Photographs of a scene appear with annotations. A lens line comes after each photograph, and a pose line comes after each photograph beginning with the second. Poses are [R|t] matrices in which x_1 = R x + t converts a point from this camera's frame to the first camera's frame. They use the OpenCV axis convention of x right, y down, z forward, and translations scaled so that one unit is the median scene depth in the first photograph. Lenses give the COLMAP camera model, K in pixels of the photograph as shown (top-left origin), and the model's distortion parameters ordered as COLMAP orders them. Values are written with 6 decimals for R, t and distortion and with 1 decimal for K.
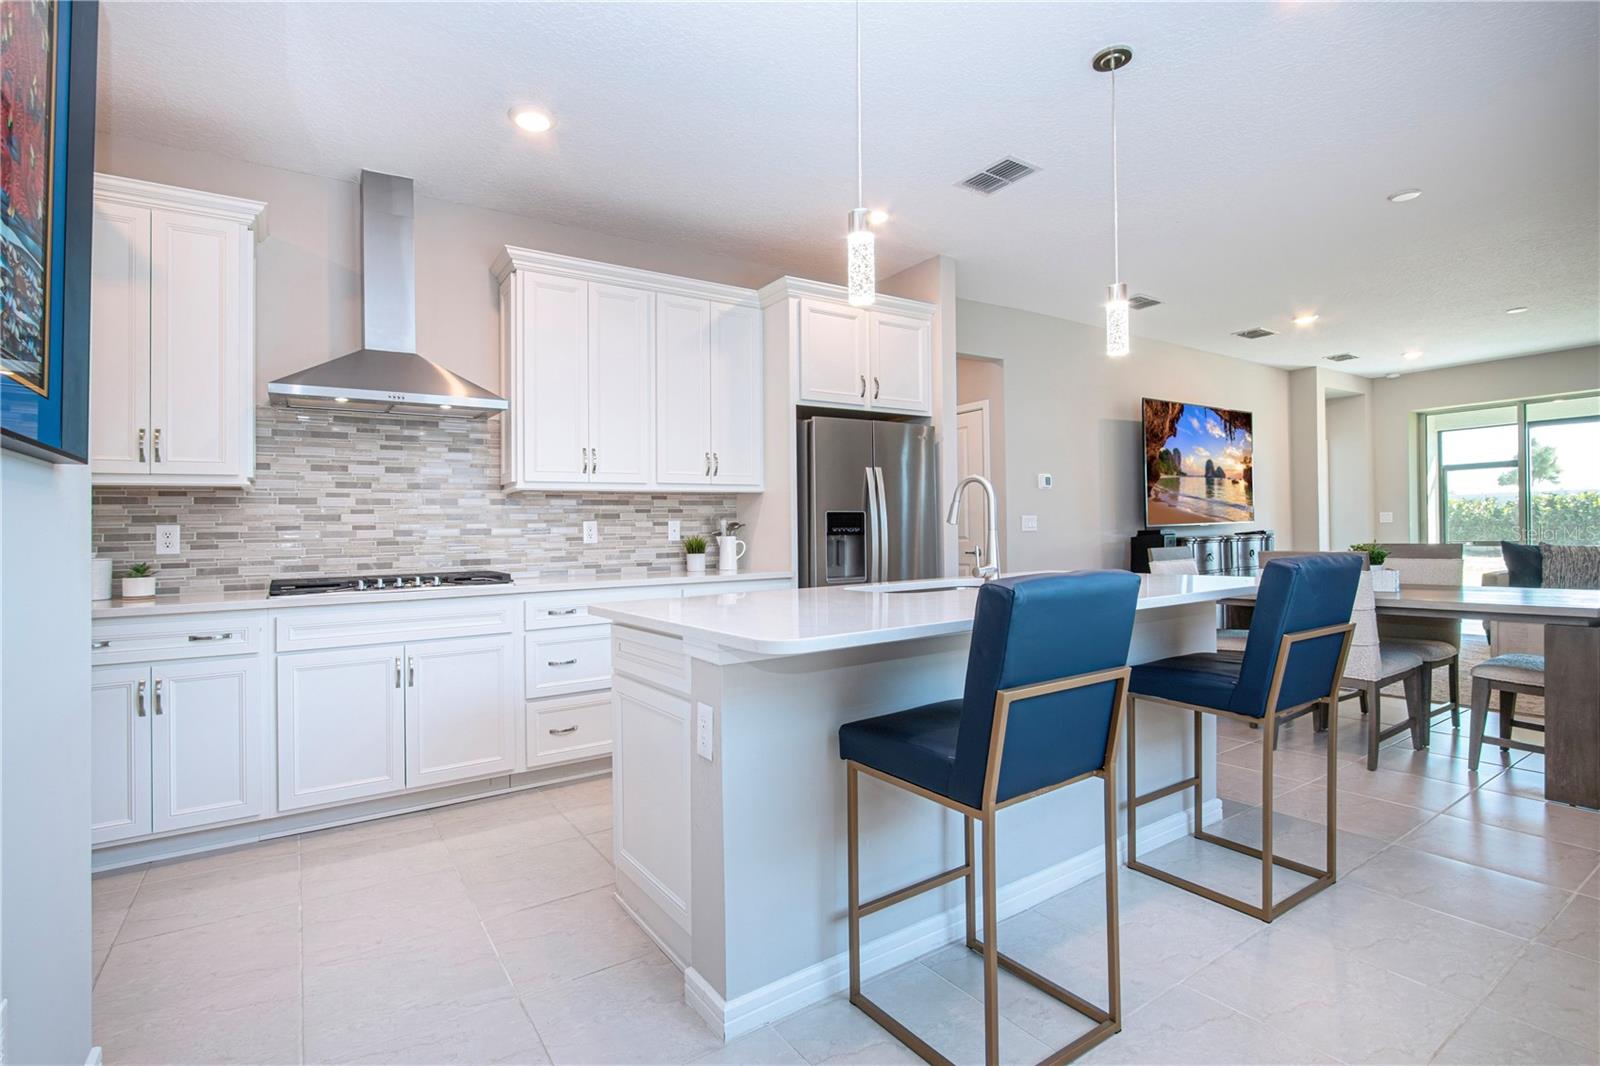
lens RADIAL K [[754.0, 0, 799.5], [0, 754.0, 522.9], [0, 0, 1]] dist [-0.008869, 0.000627]
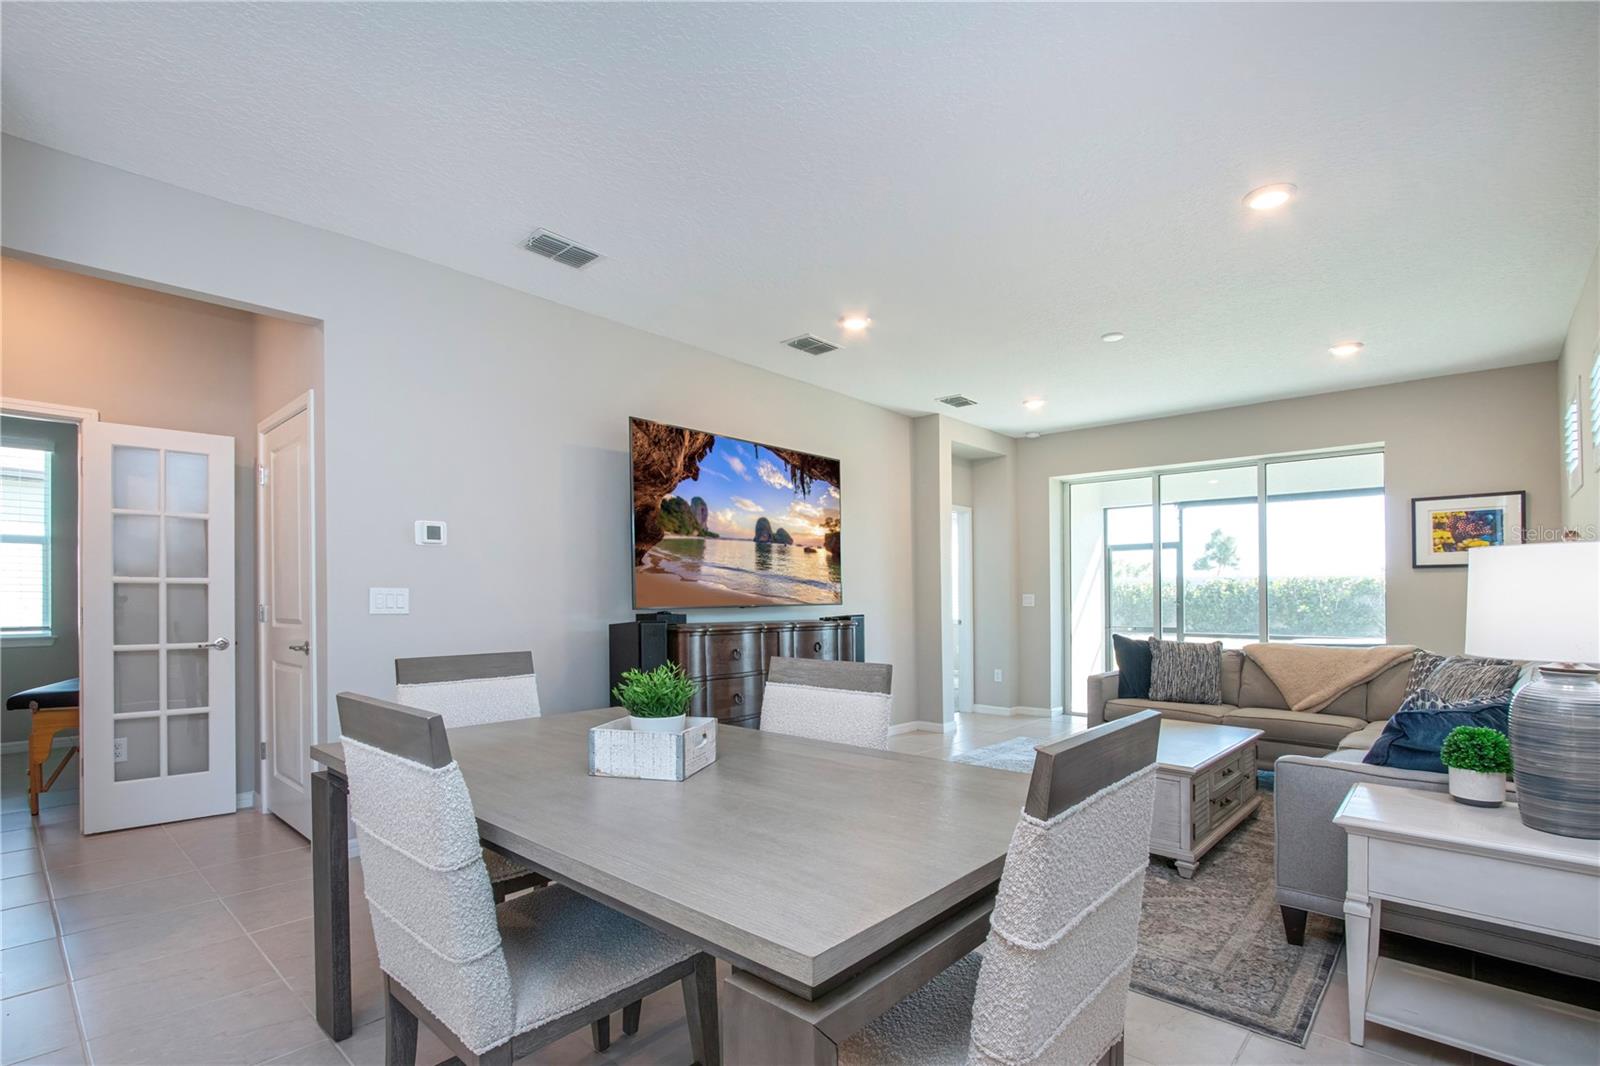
lens RADIAL K [[746.3, 0, 804.7], [0, 746.3, 572.6], [0, 0, 1]] dist [-0.002663, -0.001105]
pose [[0.969043, 0.031364, 0.244891, 0.659410], [-0.025807, 0.999332, -0.025868, -0.022097], [-0.245539, 0.018747, 0.969205, 0.474999]]
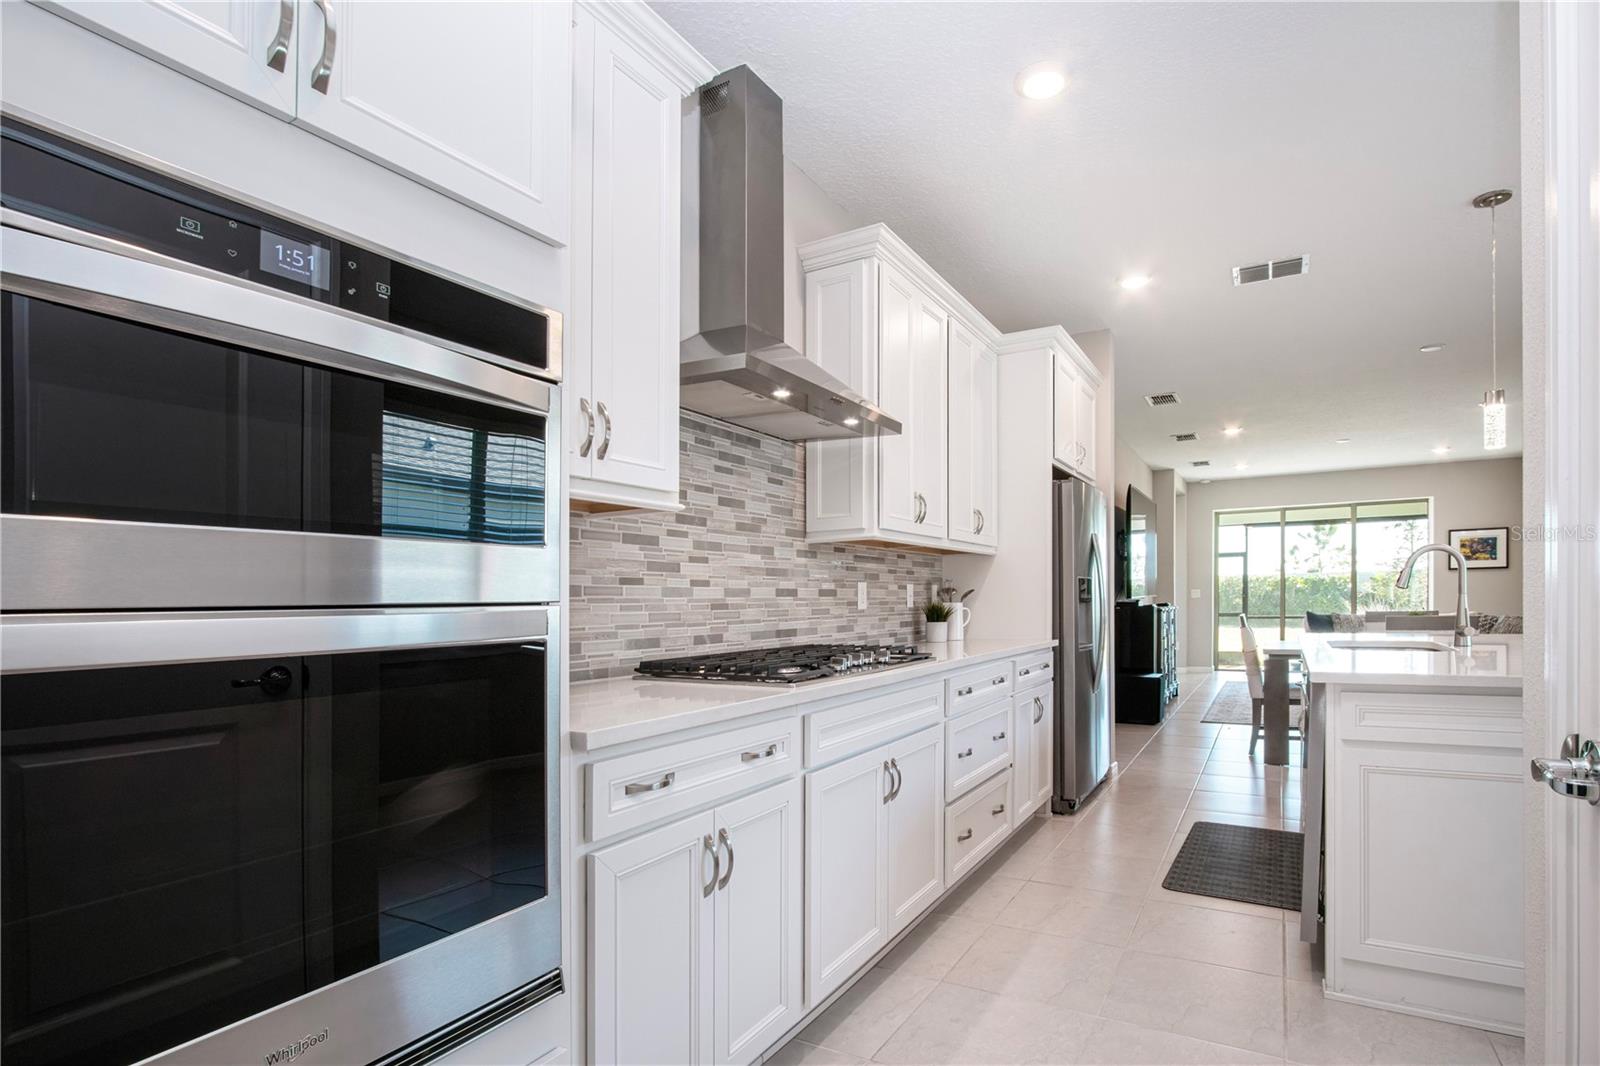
lens RADIAL K [[777.1, 0, 858.9], [0, 777.1, 617.3], [0, 0, 1]] dist [0.001986, 0.000321]
pose [[0.875608, -0.003566, 0.483008, -0.680089], [-0.006291, 0.999804, 0.018786, 0.019700], [-0.482981, -0.019488, 0.875414, 0.262631]]
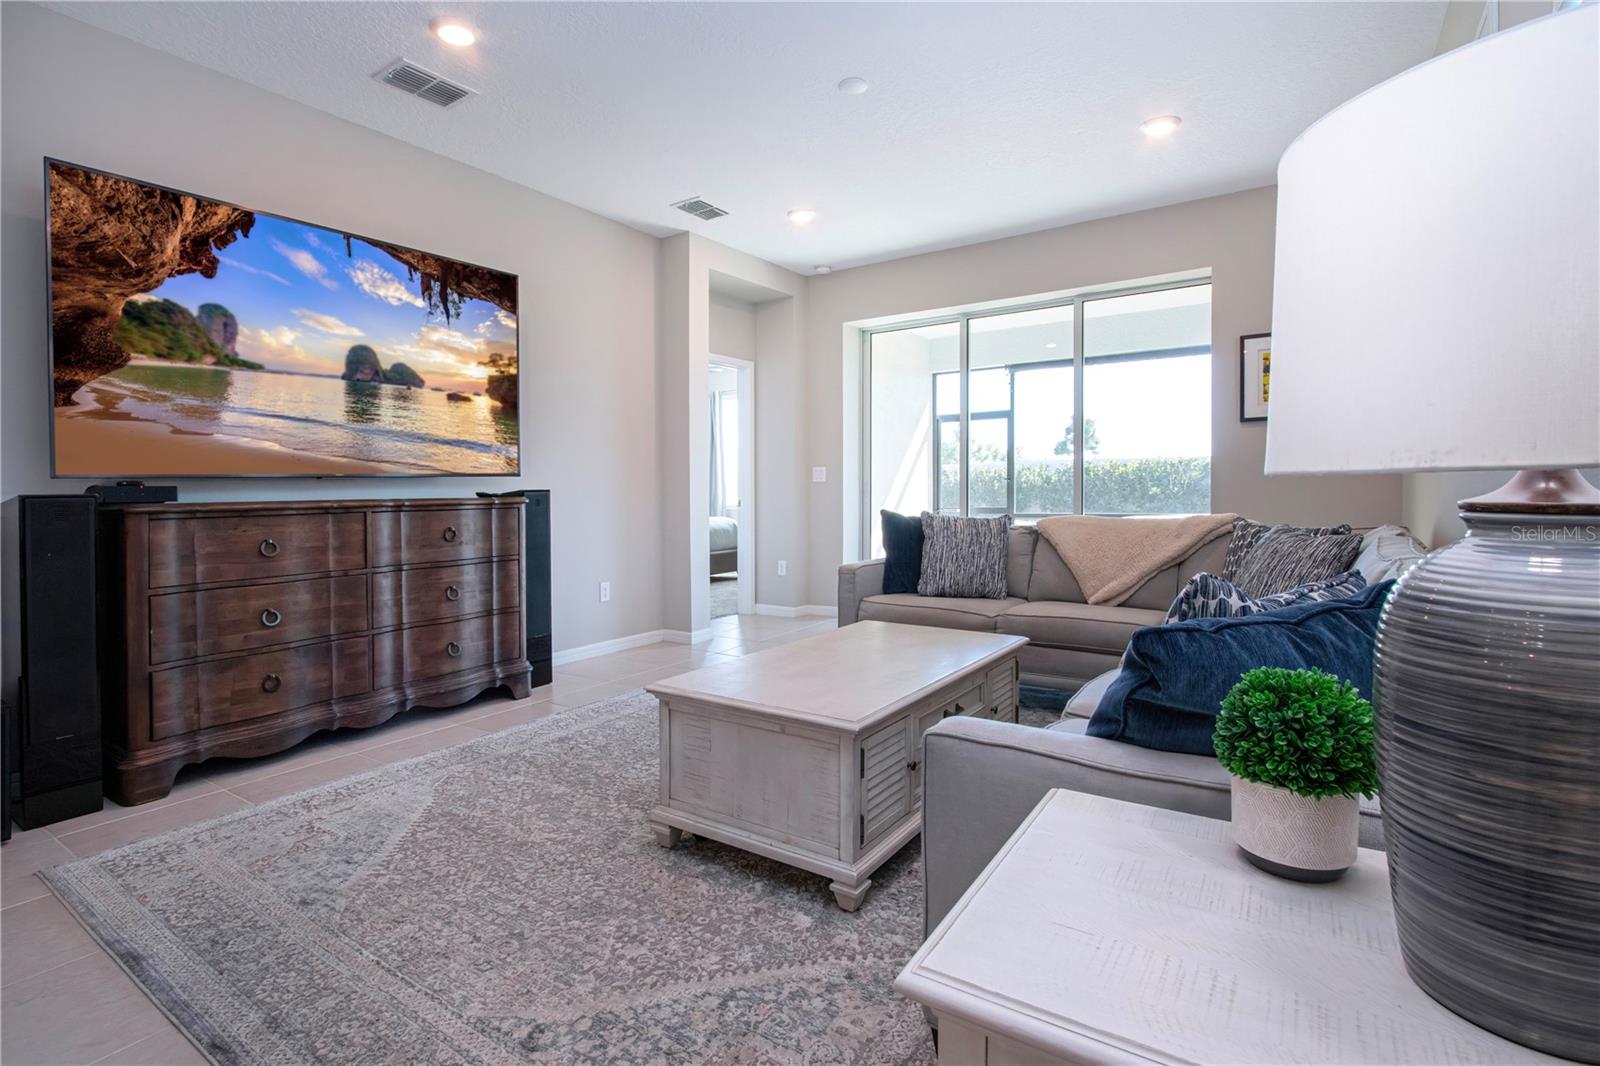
lens RADIAL K [[760.8, 0, 803.3], [0, 760.8, 489.5], [0, 0, 1]] dist [-0.045392, 0.014396]
pose [[0.926814, 0.008976, 0.375413, 1.013650], [-0.010651, 0.999940, 0.002387, 0.009110], [-0.375370, -0.006211, 0.926854, 0.707608]]
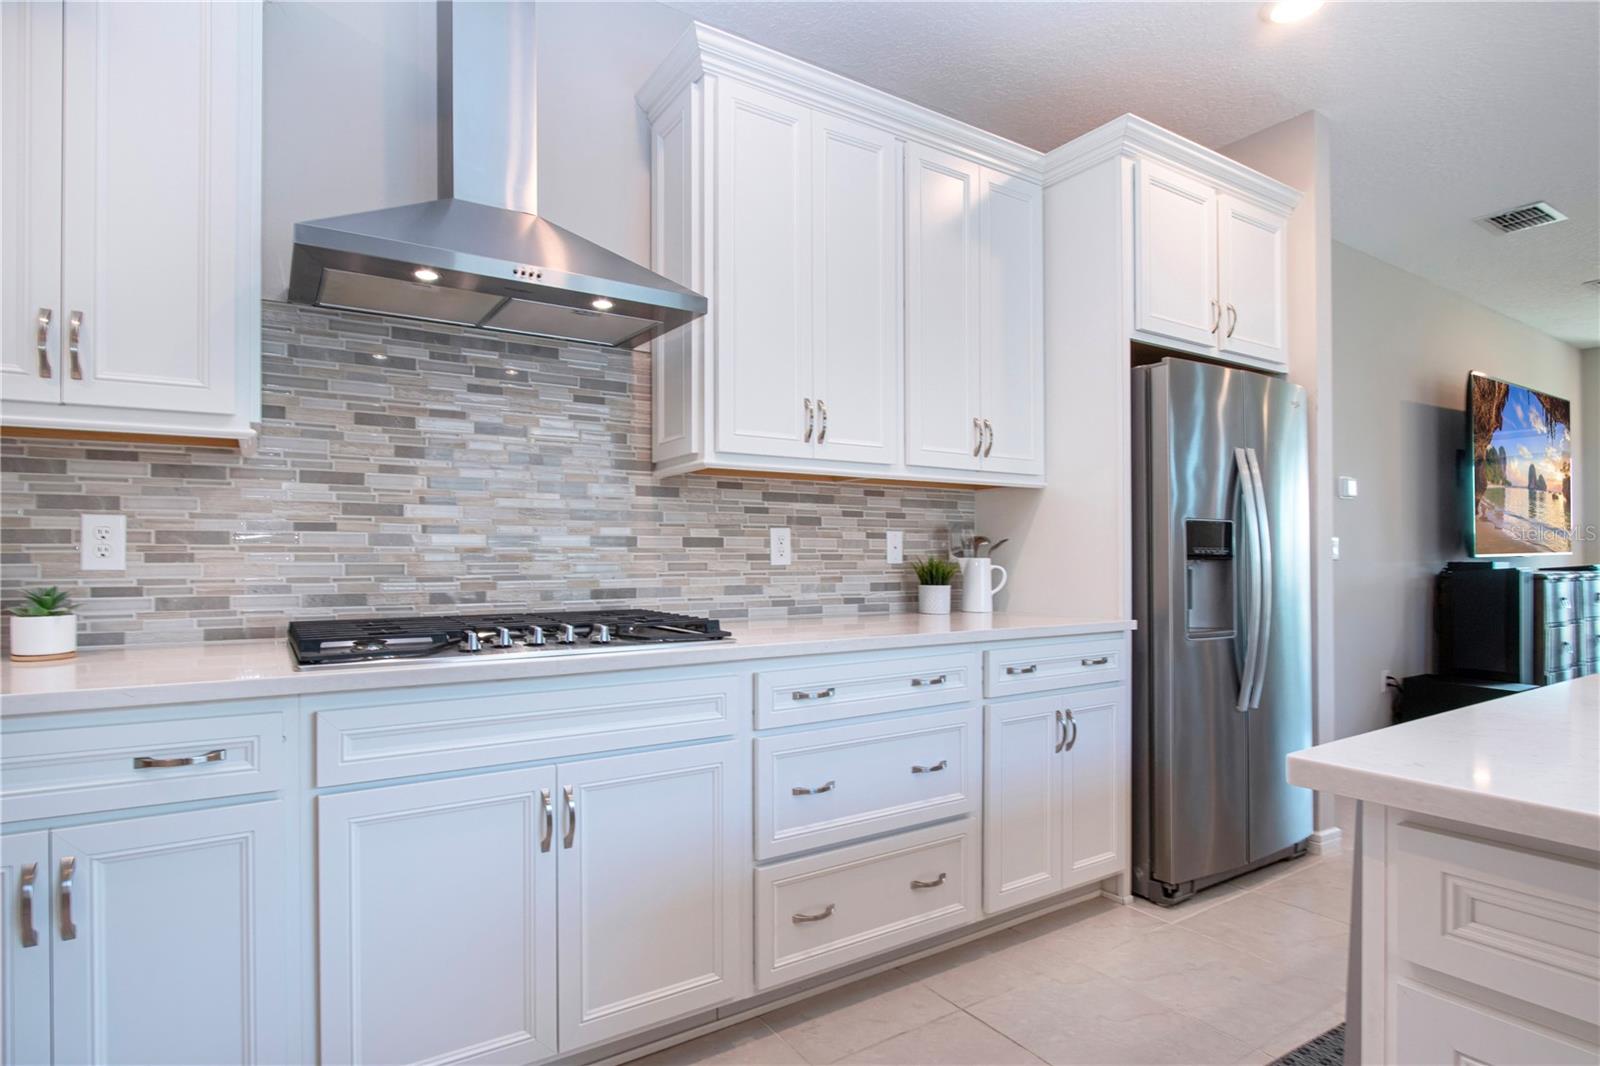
lens RADIAL K [[783.1, 0, 713.6], [0, 783.1, 560.5], [0, 0, 1]] dist [-0.013660, 0.000281]
pose [[0.997850, 0.019842, -0.062464, -0.288577], [-0.018755, 0.999663, 0.017935, 0.013106], [0.062799, -0.016725, 0.997886, 0.365453]]
